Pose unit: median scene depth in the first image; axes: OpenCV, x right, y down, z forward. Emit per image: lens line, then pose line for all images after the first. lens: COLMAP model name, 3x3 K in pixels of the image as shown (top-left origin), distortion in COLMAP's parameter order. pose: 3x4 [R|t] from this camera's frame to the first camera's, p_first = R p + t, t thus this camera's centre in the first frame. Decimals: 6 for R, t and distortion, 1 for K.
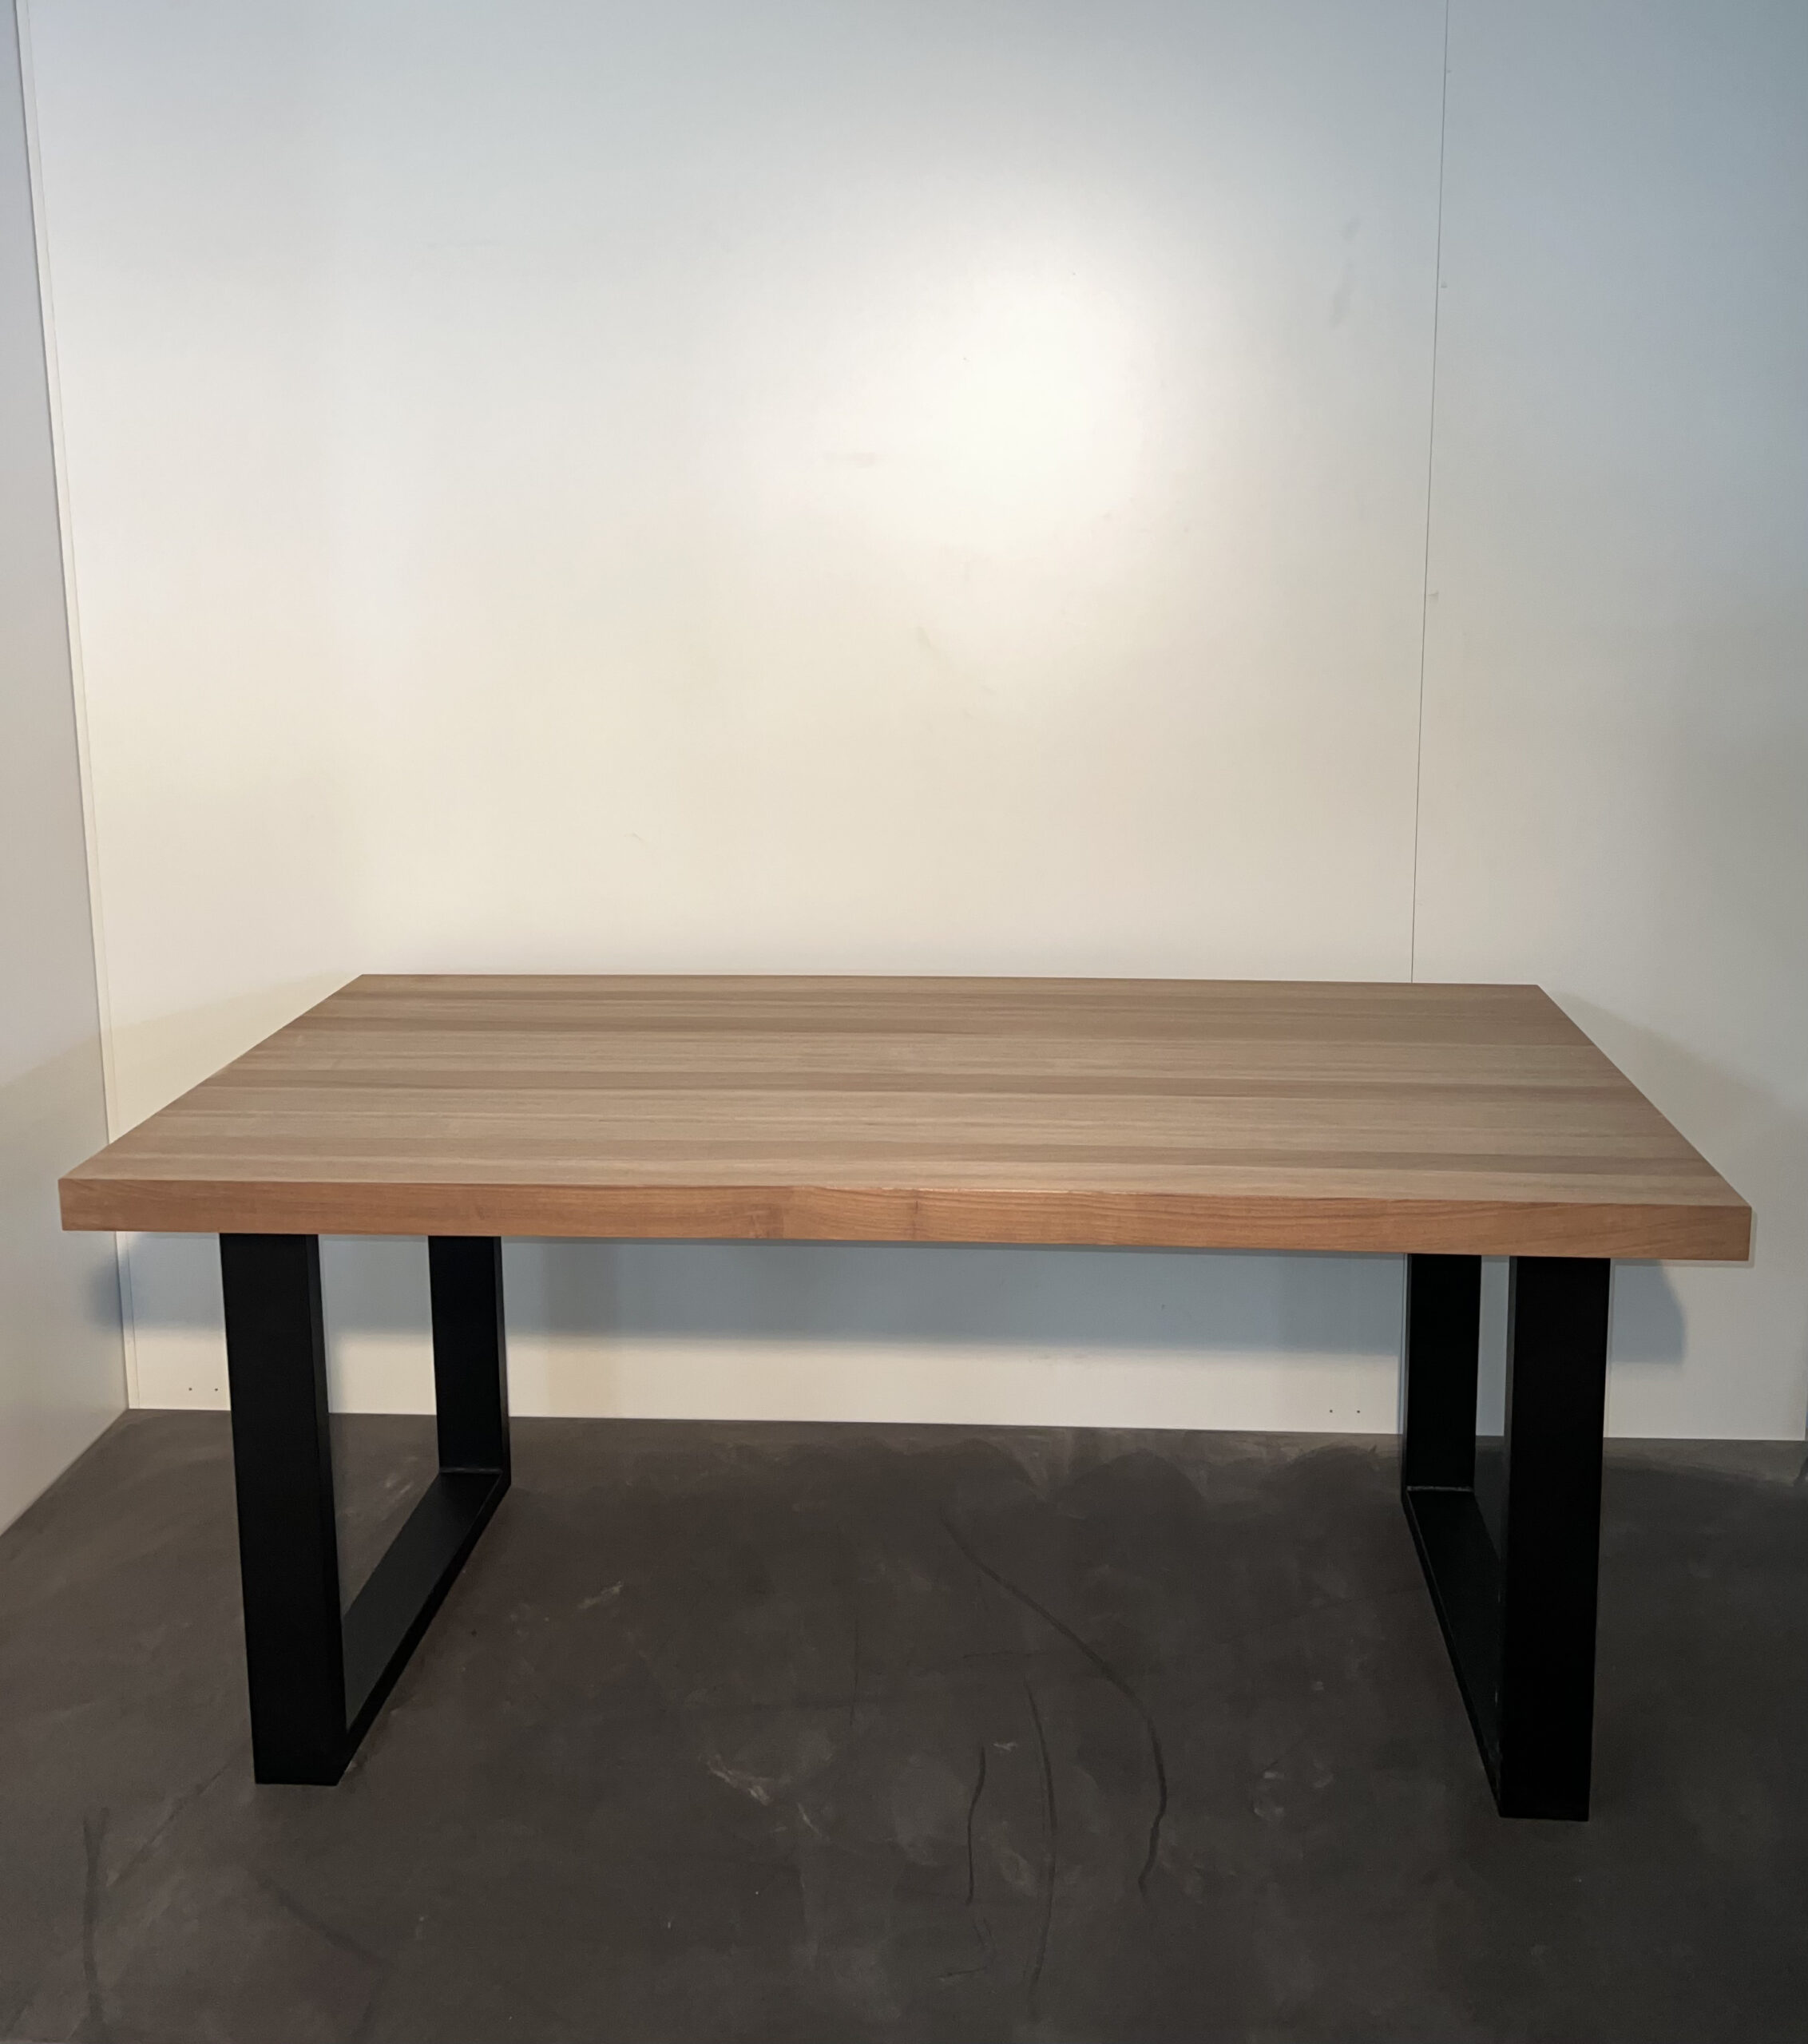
lens RADIAL K [[1905.2, 0, 950.7], [0, 1905.2, 795.2], [0, 0, 1]] dist [0.029182, -0.008928]
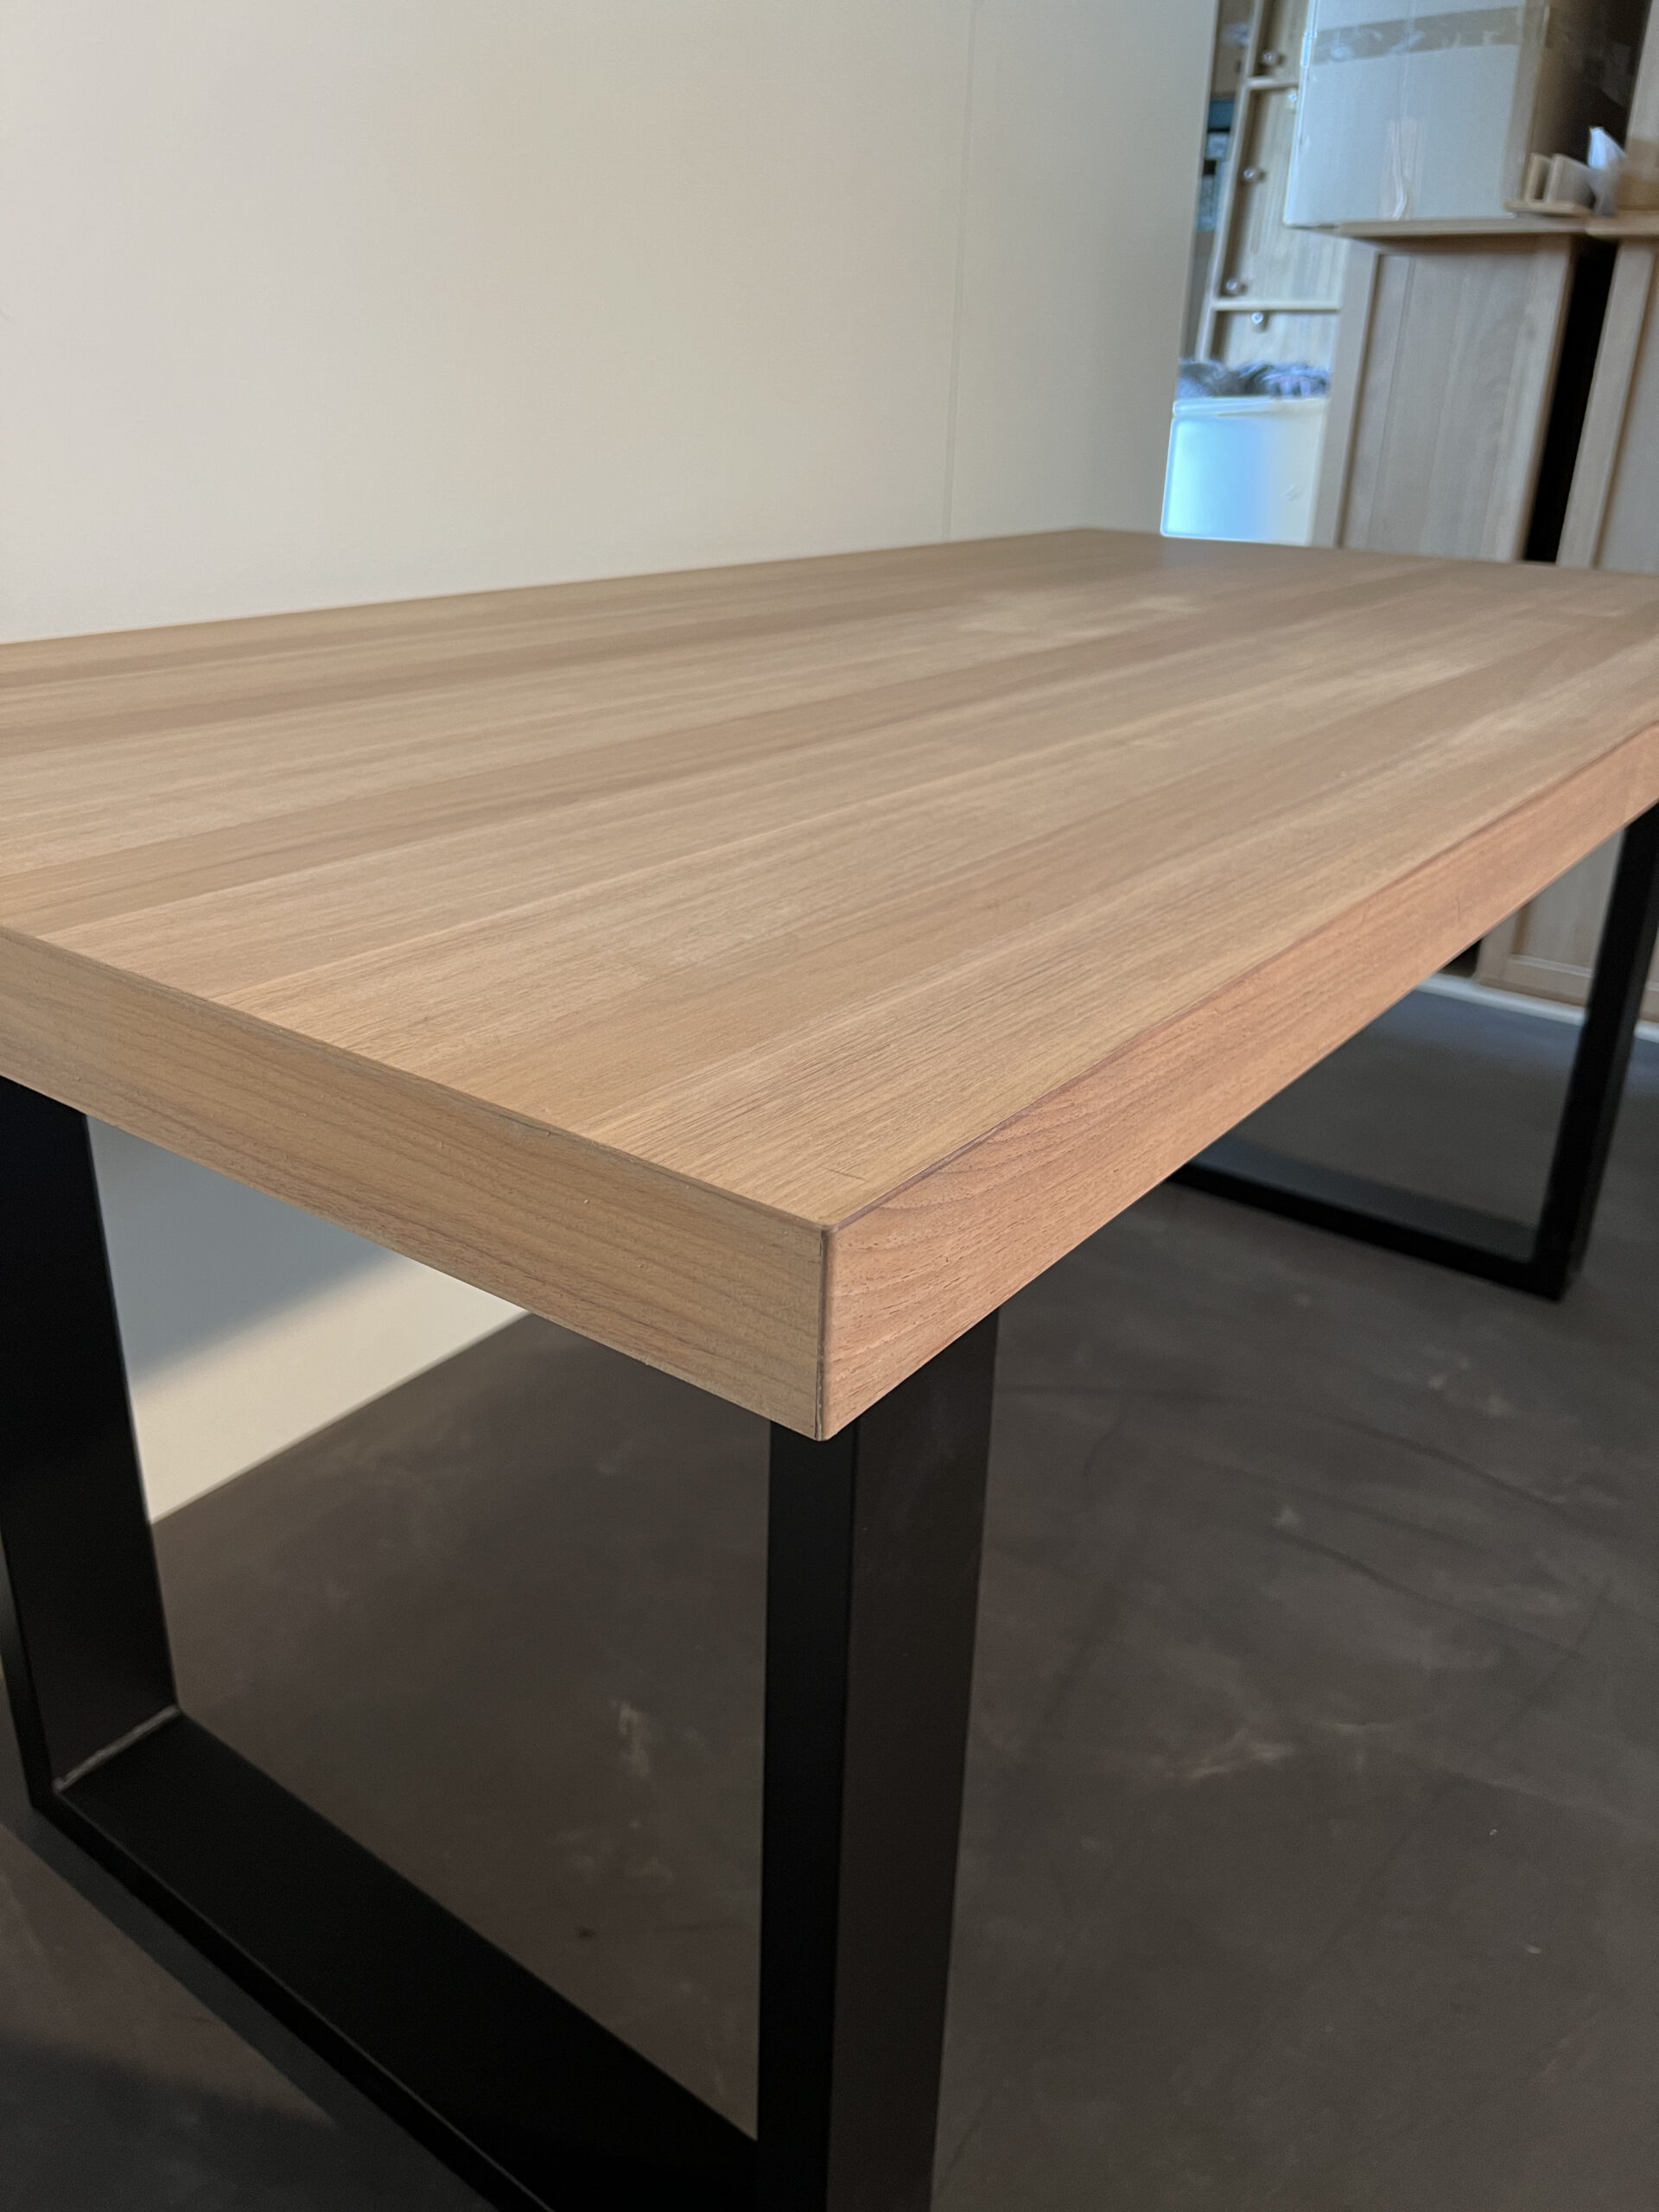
lens RADIAL K [[1688.6, 0, 829.5], [0, 1688.6, 1106.0], [0, 0, 1]] dist [0.084171, -0.107505]
pose [[0.533705, -0.313676, 0.785345, -0.548058], [0.097694, 0.945317, 0.311179, 0.116433], [-0.840009, -0.089355, 0.535164, 0.810778]]
